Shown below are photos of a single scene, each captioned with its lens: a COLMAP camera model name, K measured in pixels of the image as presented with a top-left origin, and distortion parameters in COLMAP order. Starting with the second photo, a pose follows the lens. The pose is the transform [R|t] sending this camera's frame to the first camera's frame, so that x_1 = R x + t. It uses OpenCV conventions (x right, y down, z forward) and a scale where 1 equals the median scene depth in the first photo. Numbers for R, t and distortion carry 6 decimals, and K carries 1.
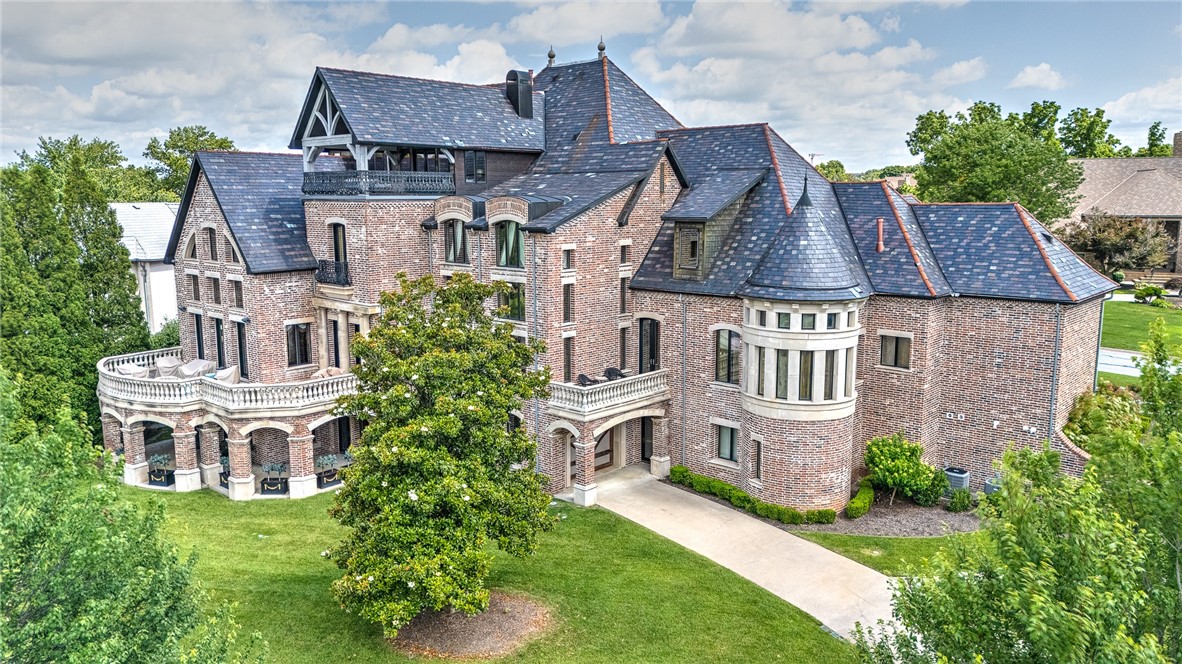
lens RADIAL K [[864.8, 0, 587.2], [0, 864.8, 336.2], [0, 0, 1]] dist [0.071886, -0.091320]
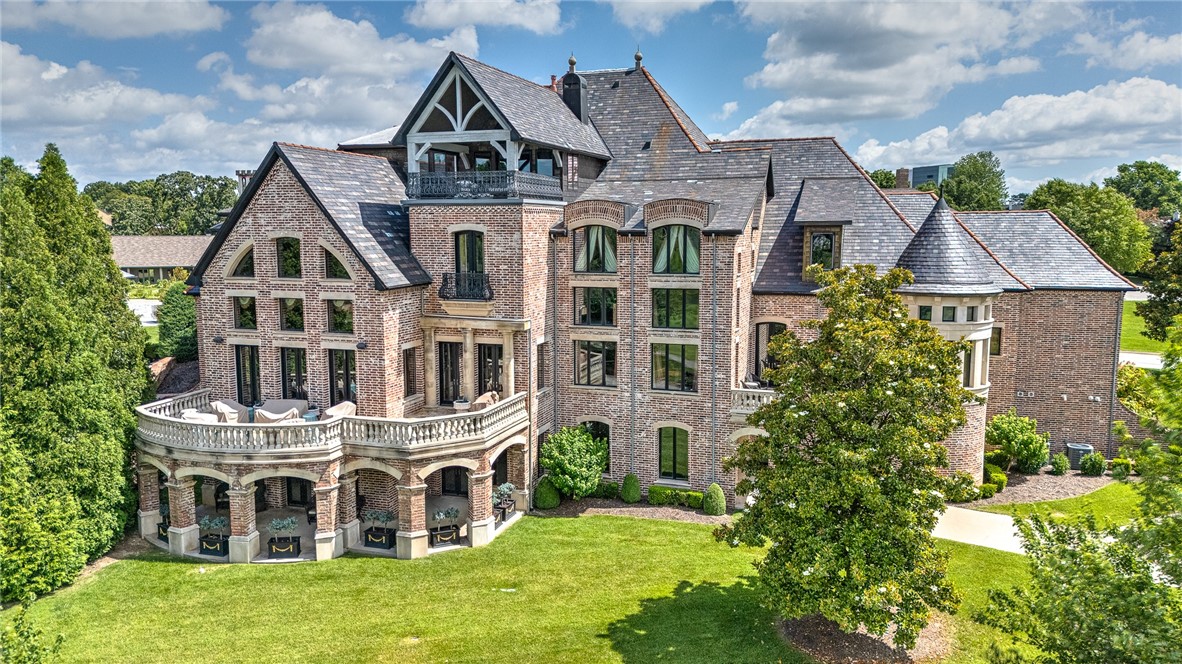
lens RADIAL K [[864.8, 0, 587.2], [0, 864.8, 336.2], [0, 0, 1]] dist [0.071886, -0.091320]
pose [[0.919405, -0.049110, 0.390234, -0.538797], [0.063525, 0.997689, -0.024109, 0.006259], [-0.388148, 0.046955, 0.920400, 0.154459]]
